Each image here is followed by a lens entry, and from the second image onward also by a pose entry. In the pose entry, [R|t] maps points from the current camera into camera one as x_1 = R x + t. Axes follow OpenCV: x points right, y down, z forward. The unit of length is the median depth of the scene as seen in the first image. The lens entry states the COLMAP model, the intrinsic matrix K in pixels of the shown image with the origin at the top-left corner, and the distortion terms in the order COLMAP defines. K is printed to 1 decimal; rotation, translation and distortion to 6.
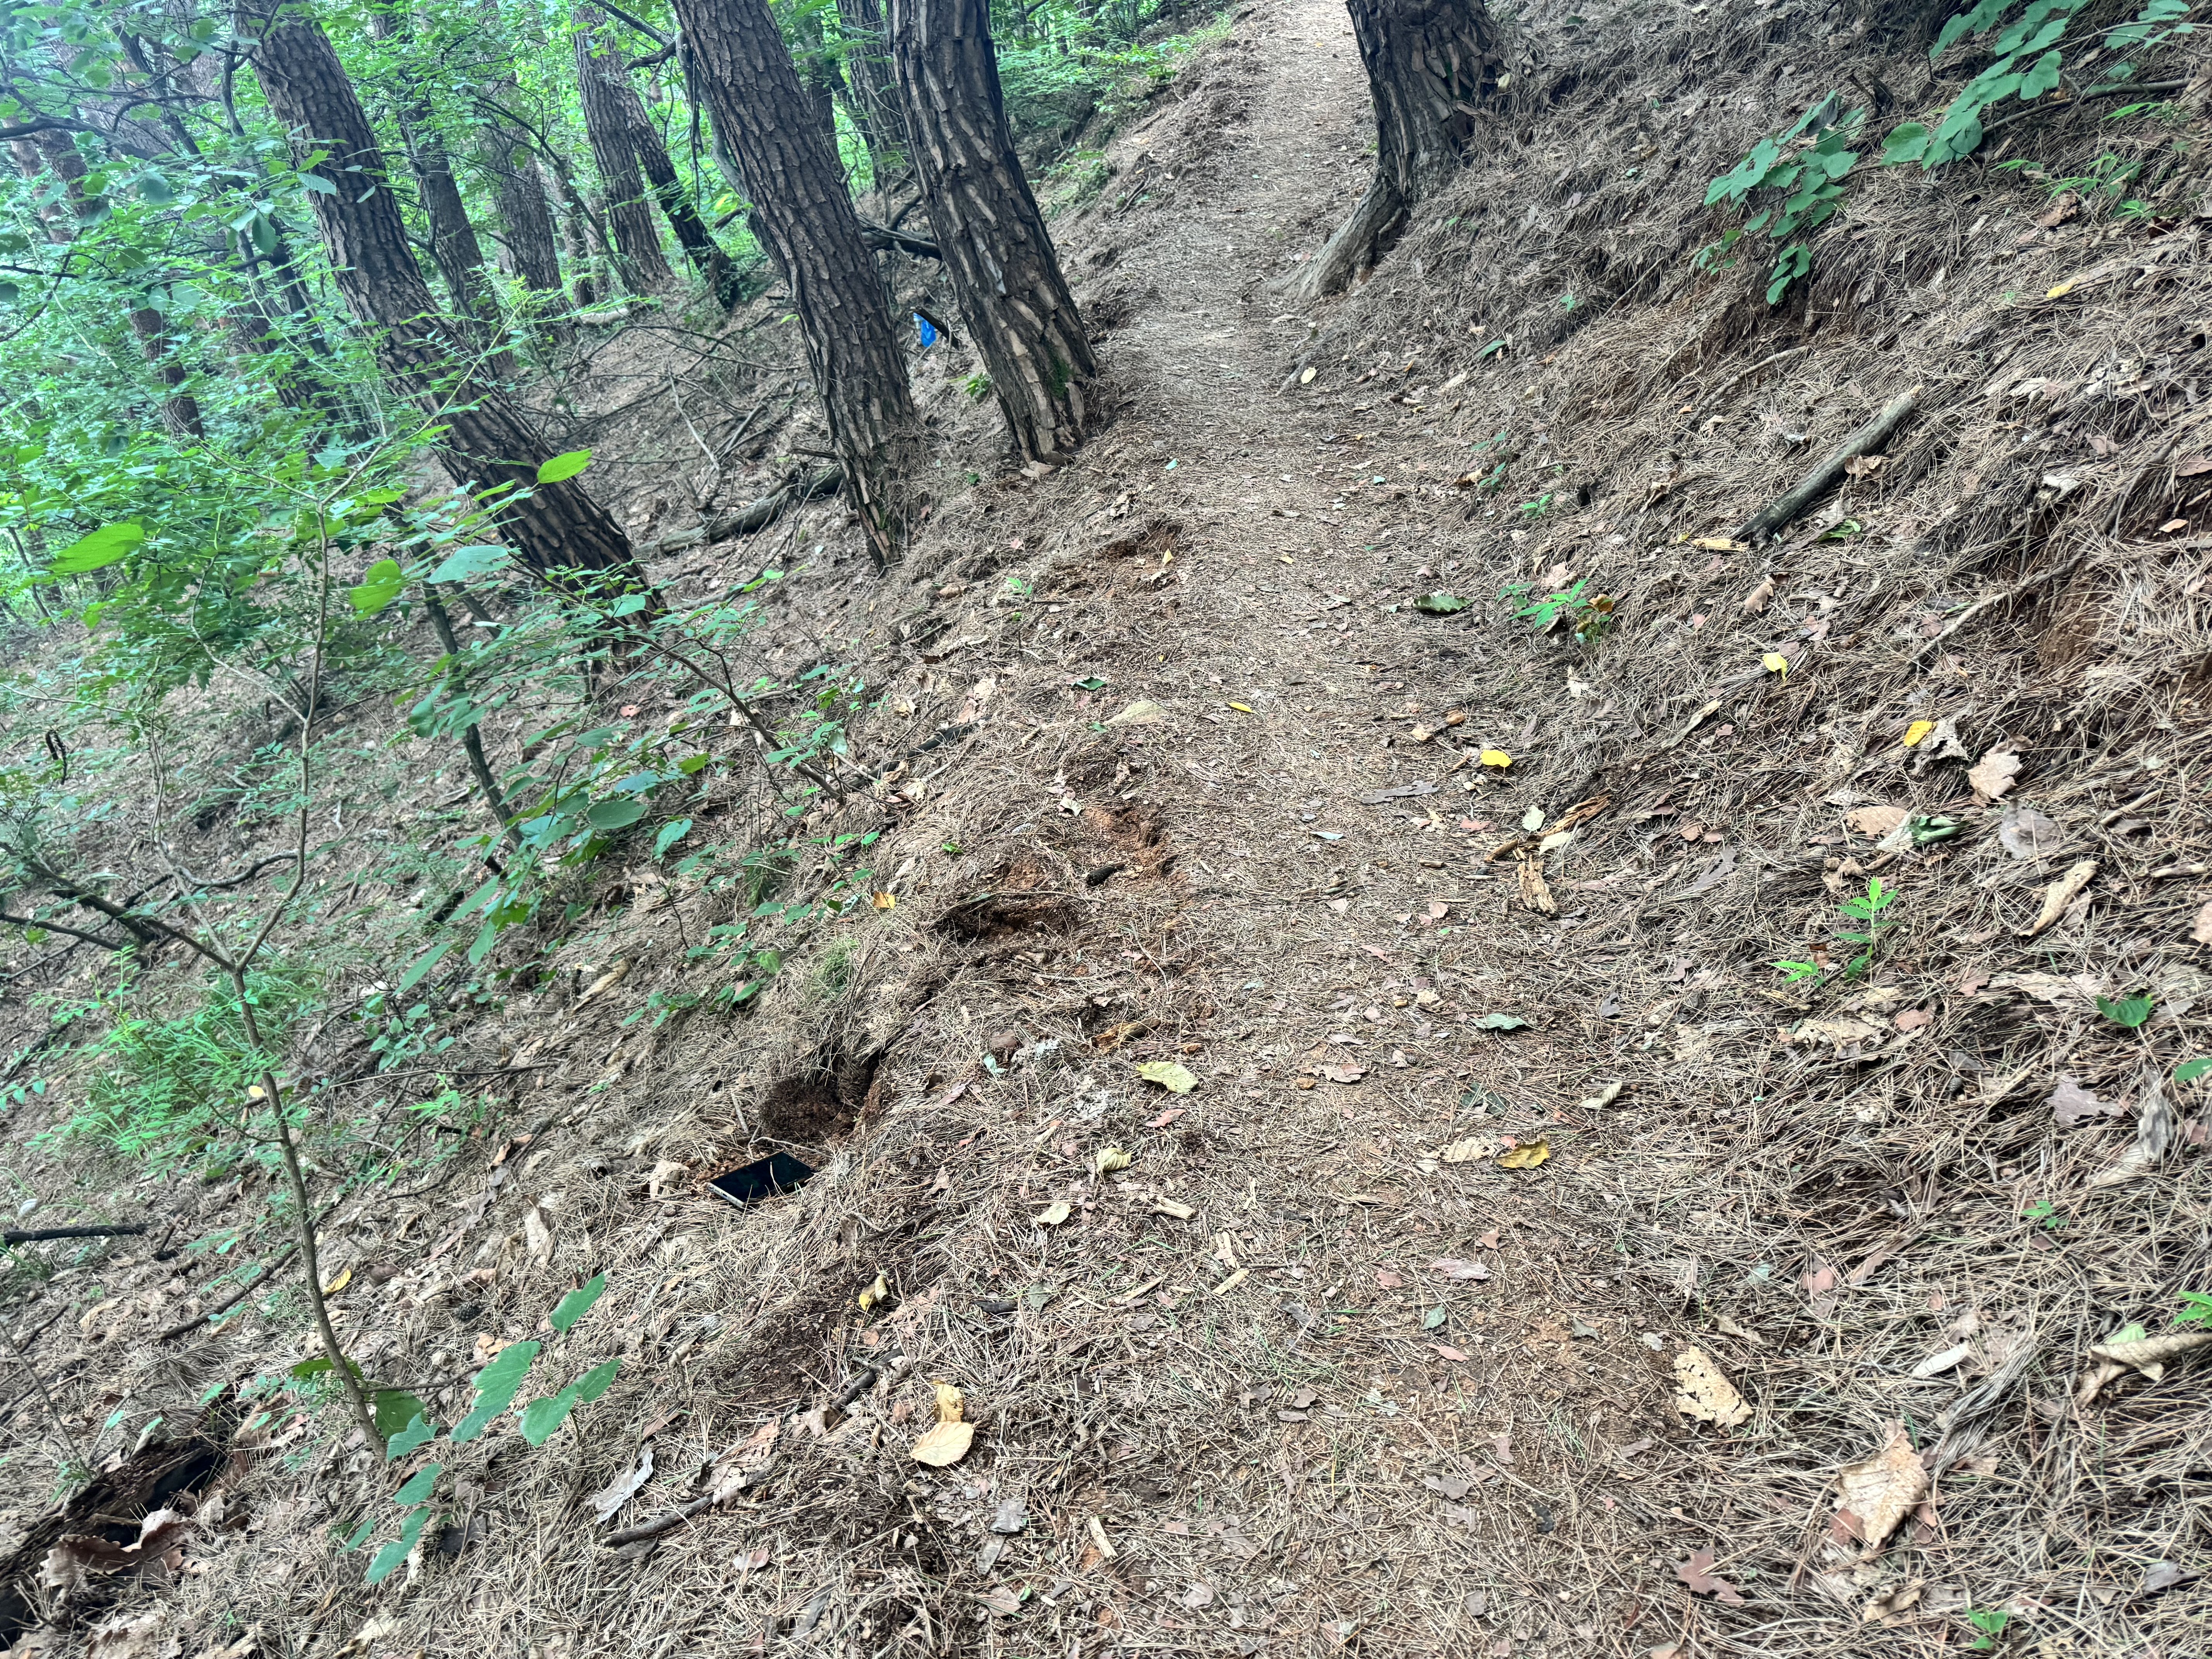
lens RADIAL K [[1605.0, 0, 1106.0], [0, 1605.0, 829.5], [0, 0, 1]] dist [0.109380, -0.183141]
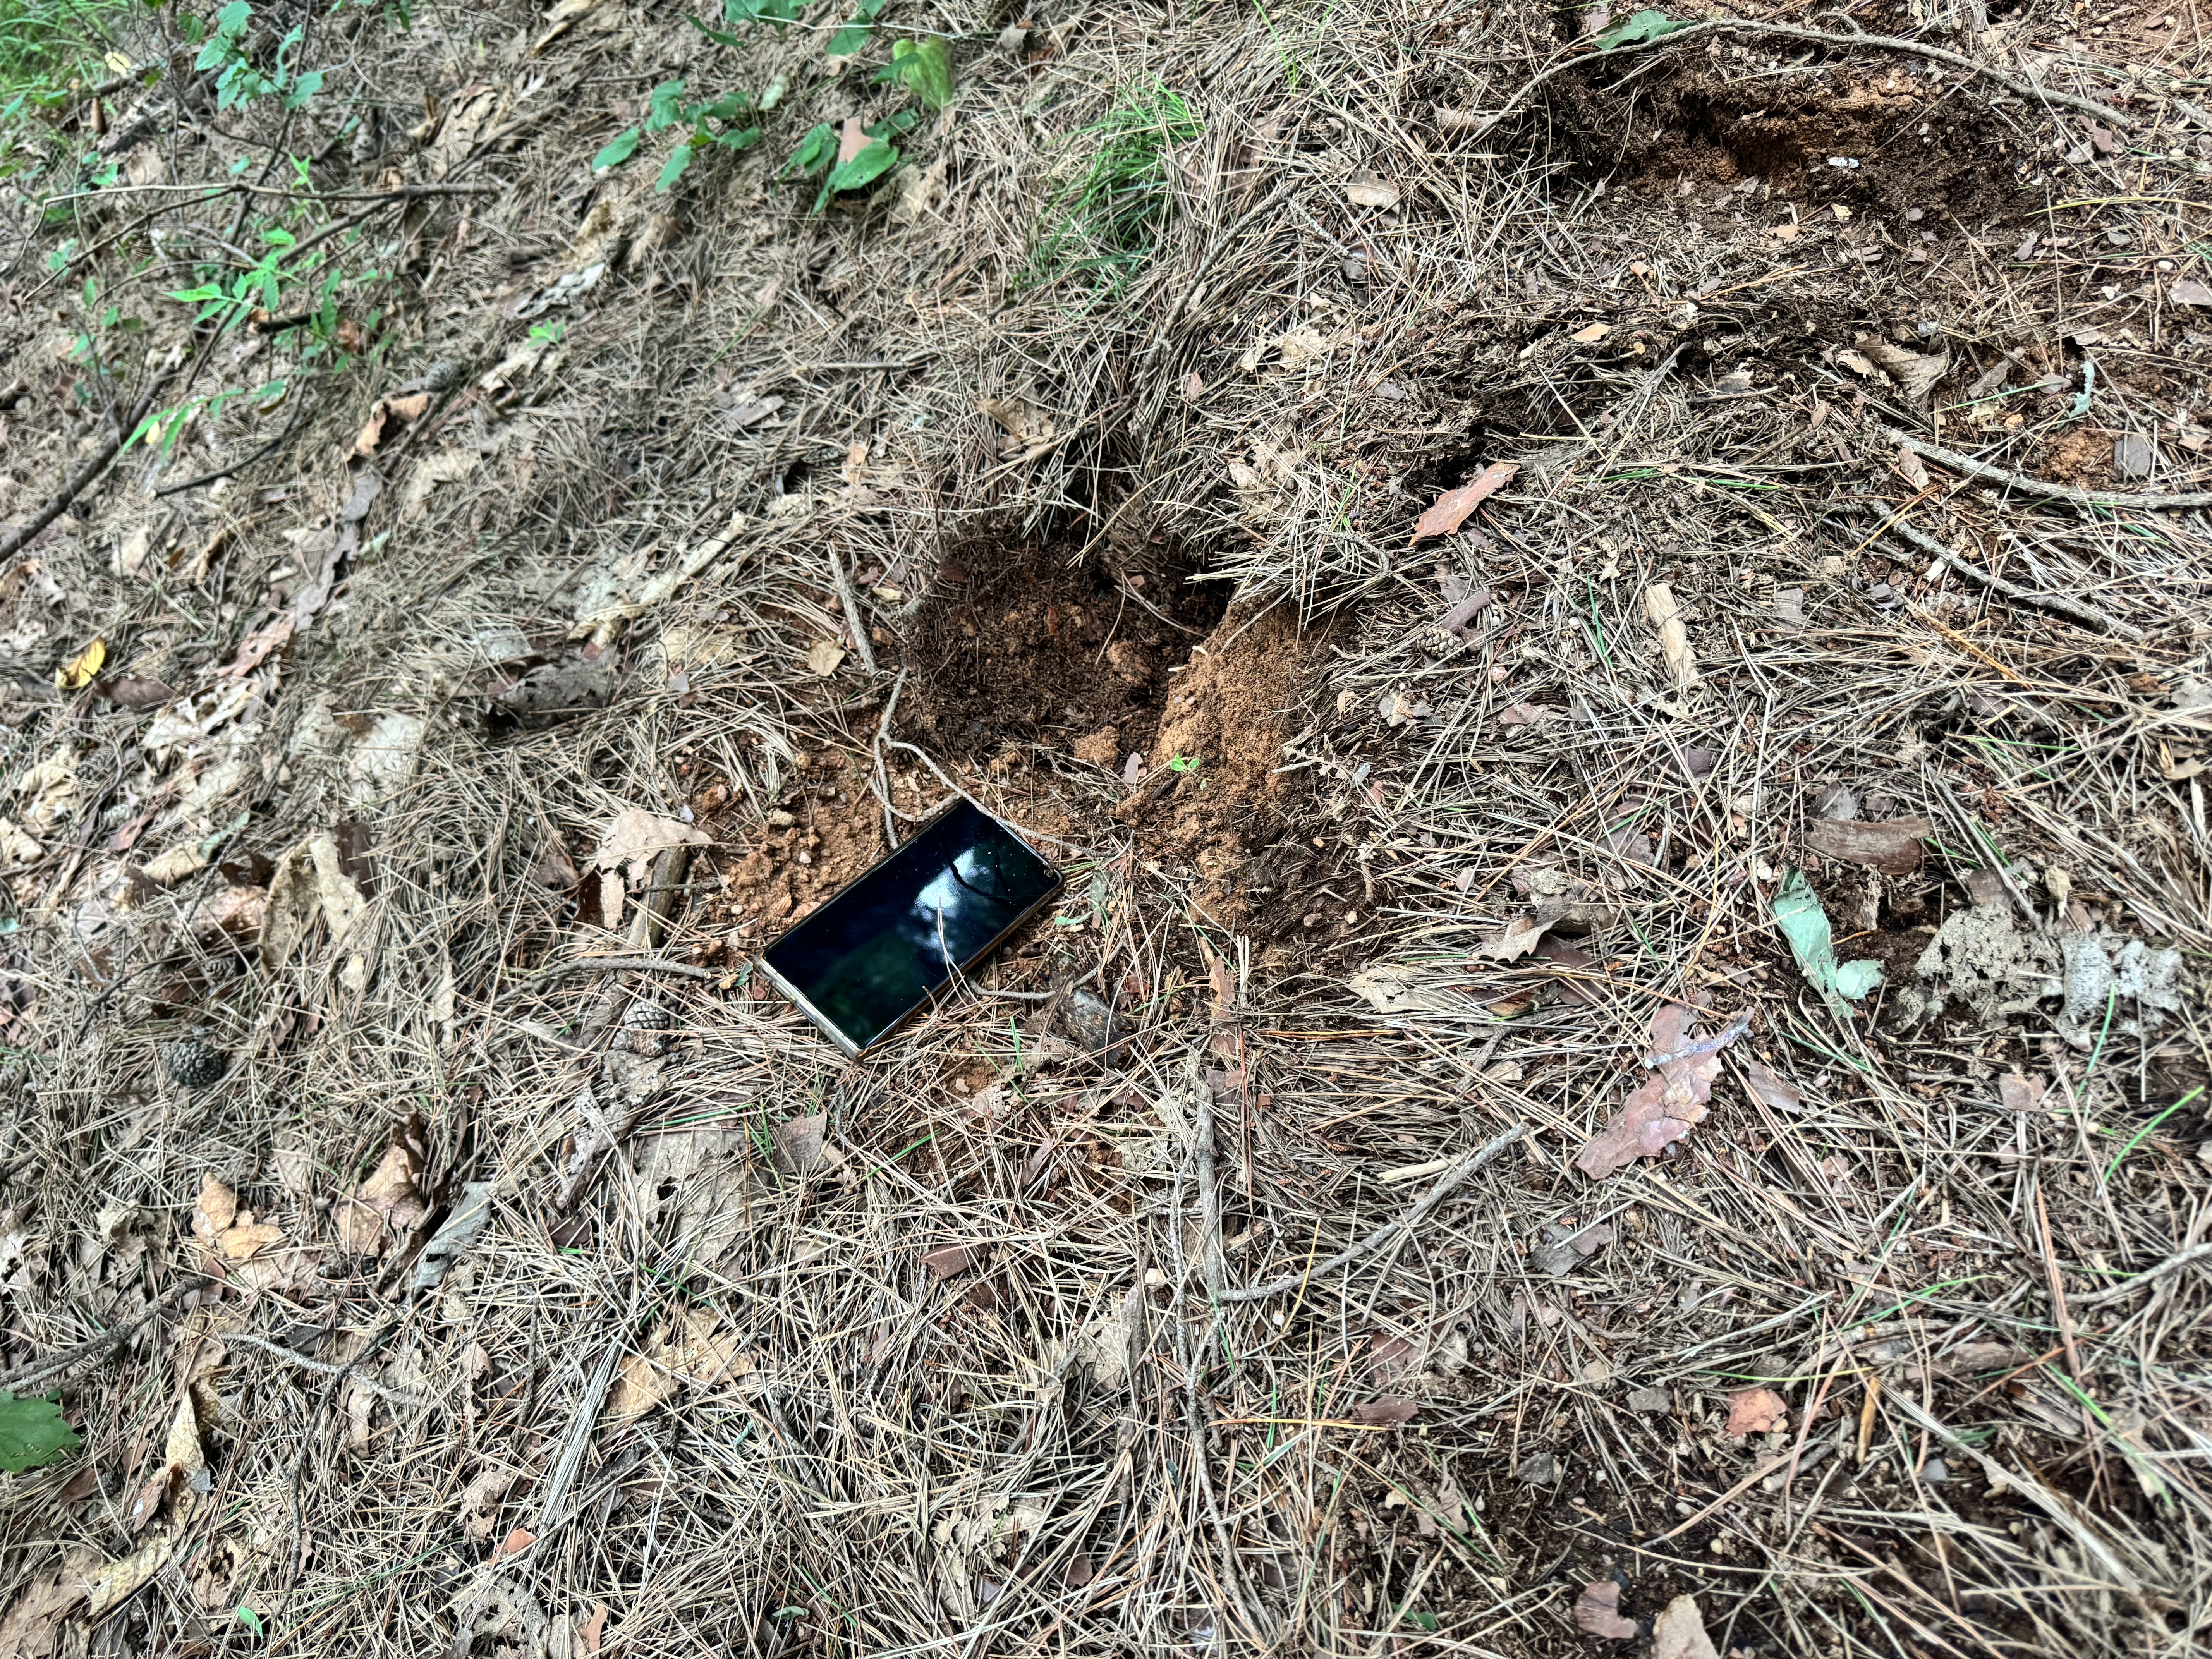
lens RADIAL K [[1533.9, 0, 1095.3], [0, 1533.9, 837.4], [0, 0, 1]] dist [0.046106, -0.044915]
pose [[0.989956, 0.138541, -0.028184, -0.138074], [-0.093716, 0.792305, 0.602884, -0.001961], [0.105854, -0.594188, 0.797331, 0.624048]]
